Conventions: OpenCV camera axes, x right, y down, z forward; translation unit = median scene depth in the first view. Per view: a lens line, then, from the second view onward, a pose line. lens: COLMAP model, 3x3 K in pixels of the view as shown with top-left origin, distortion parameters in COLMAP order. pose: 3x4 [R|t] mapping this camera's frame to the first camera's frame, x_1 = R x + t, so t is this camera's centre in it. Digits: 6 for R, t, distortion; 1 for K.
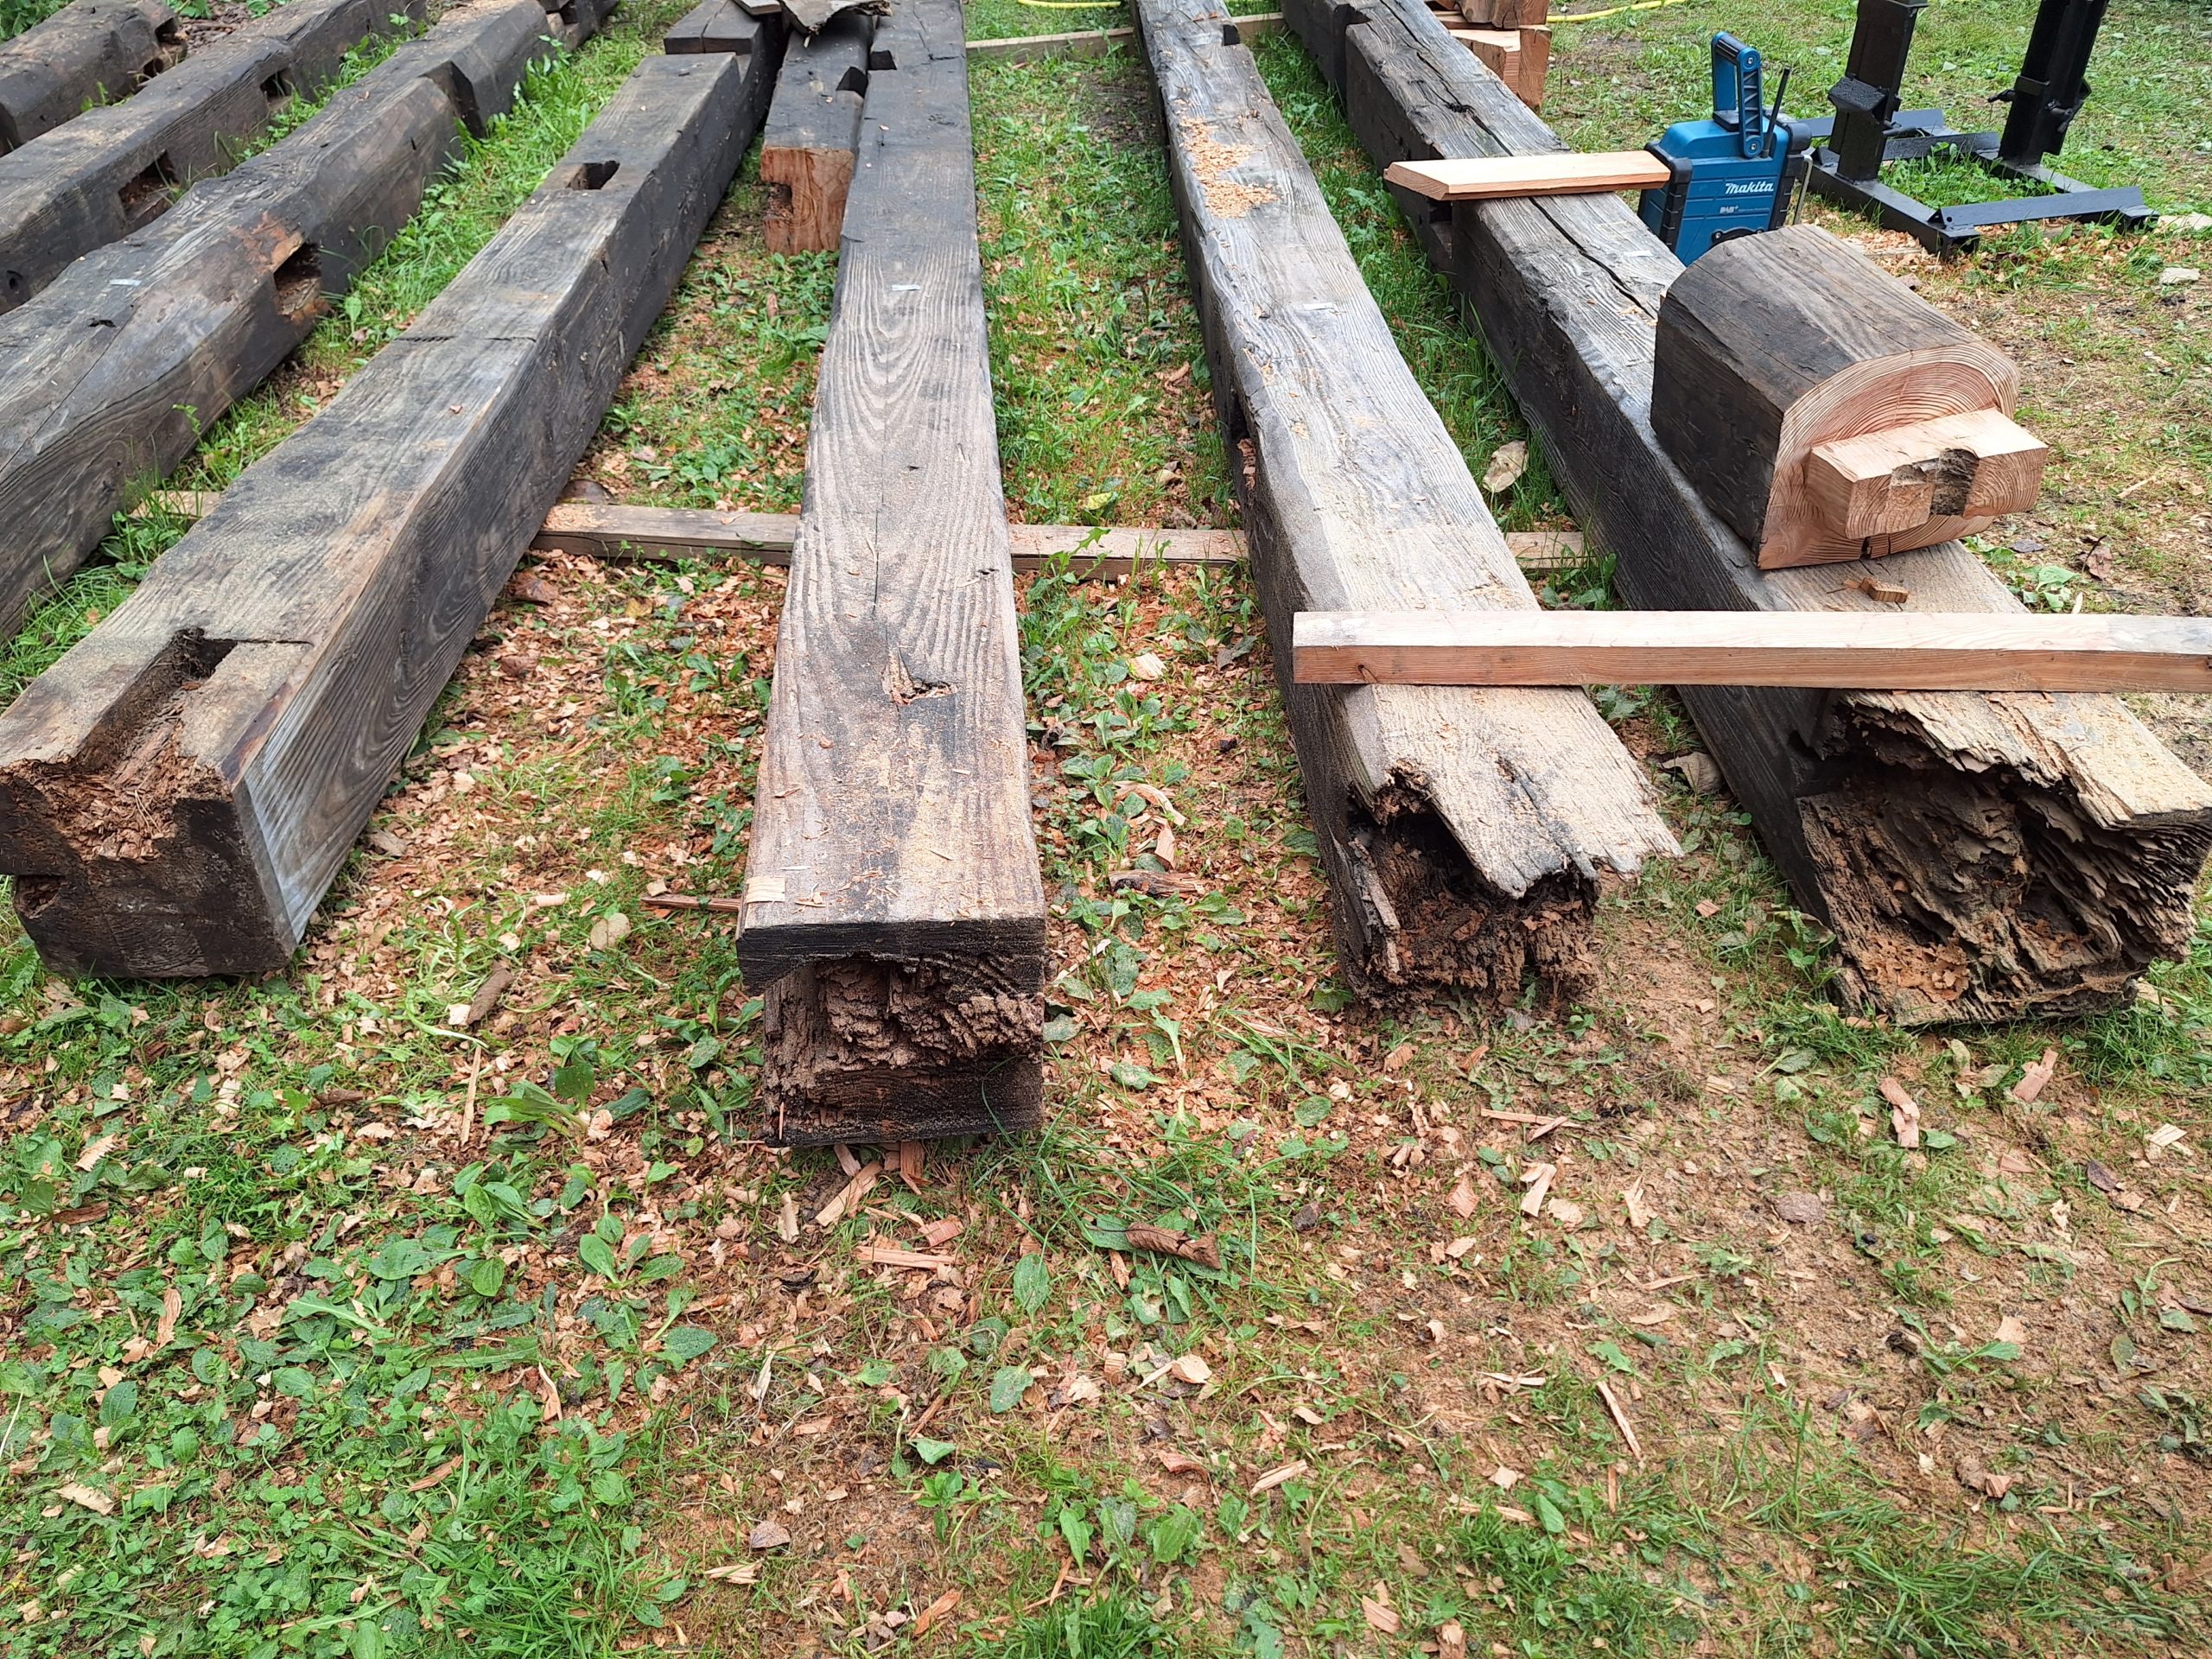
lens RADIAL K [[1493.6, 0, 1060.5], [0, 1493.6, 855.0], [0, 0, 1]] dist [0.098357, -0.118795]
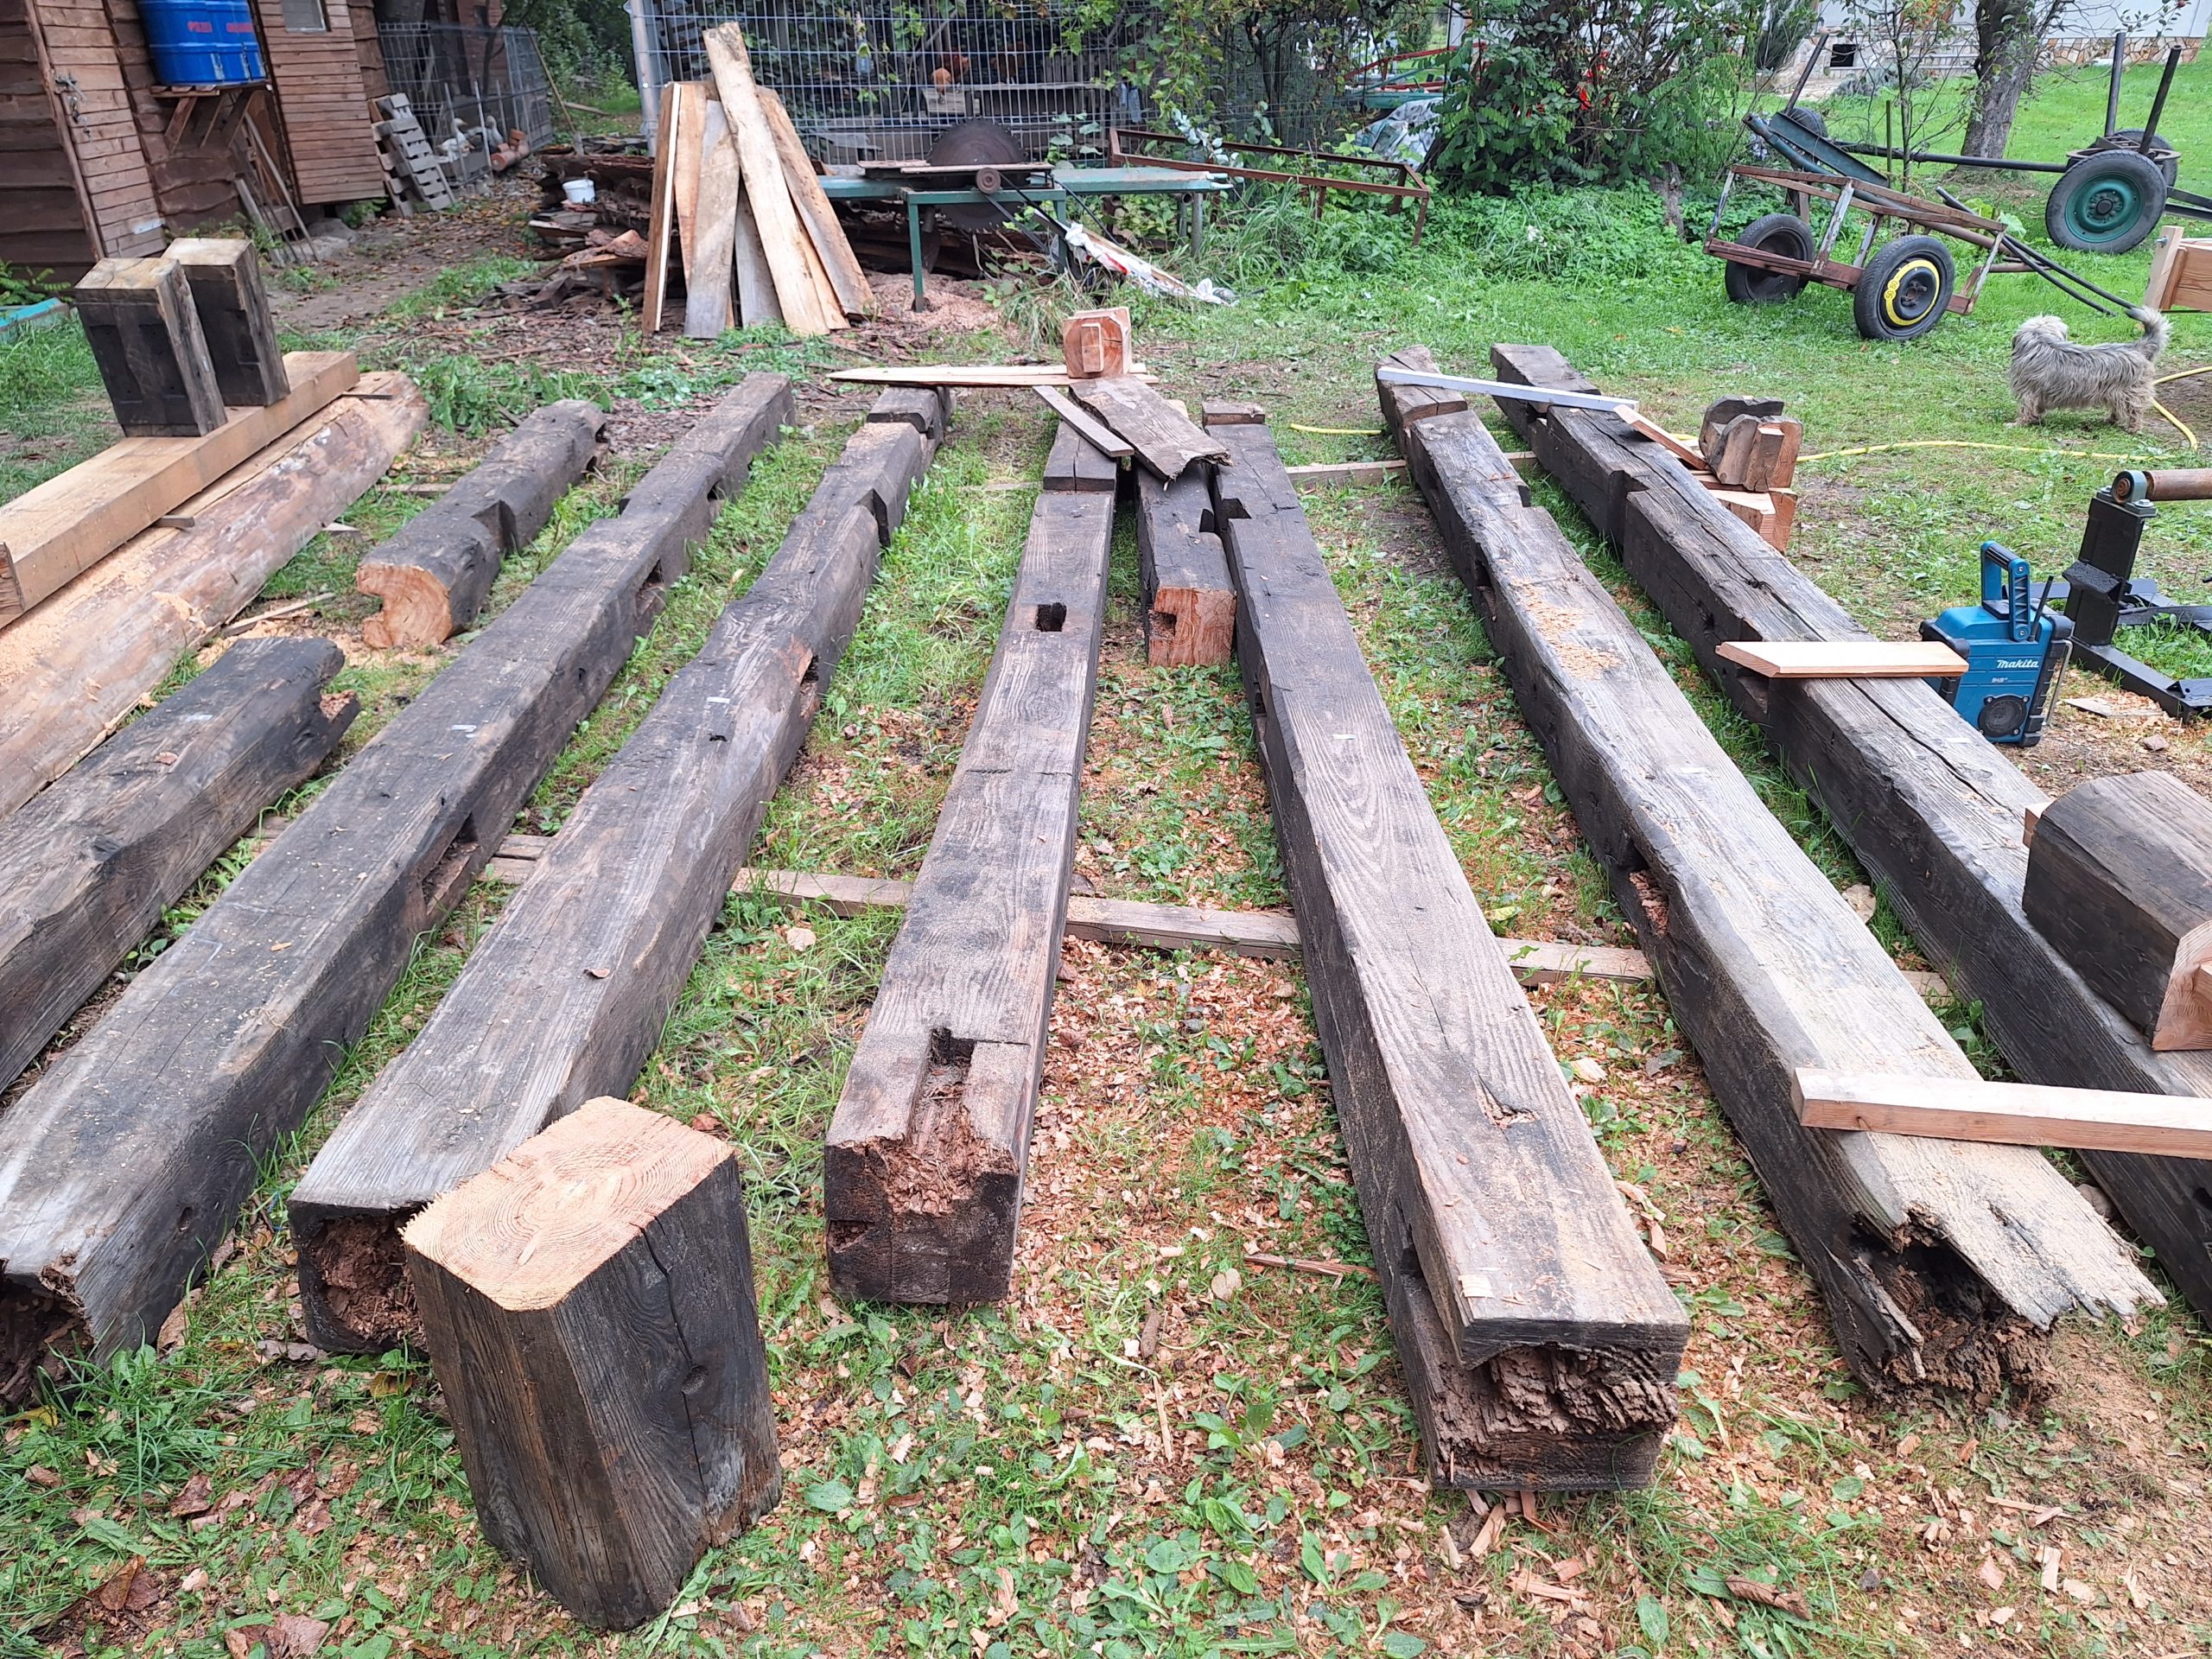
lens RADIAL K [[1574.2, 0, 993.5], [0, 1574.2, 825.6], [0, 0, 1]] dist [0.103553, -0.093381]
pose [[0.997851, 0.053406, -0.037956, -0.487886], [-0.059069, 0.983934, -0.168477, -0.095439], [0.028348, 0.170357, 0.984975, -0.403092]]
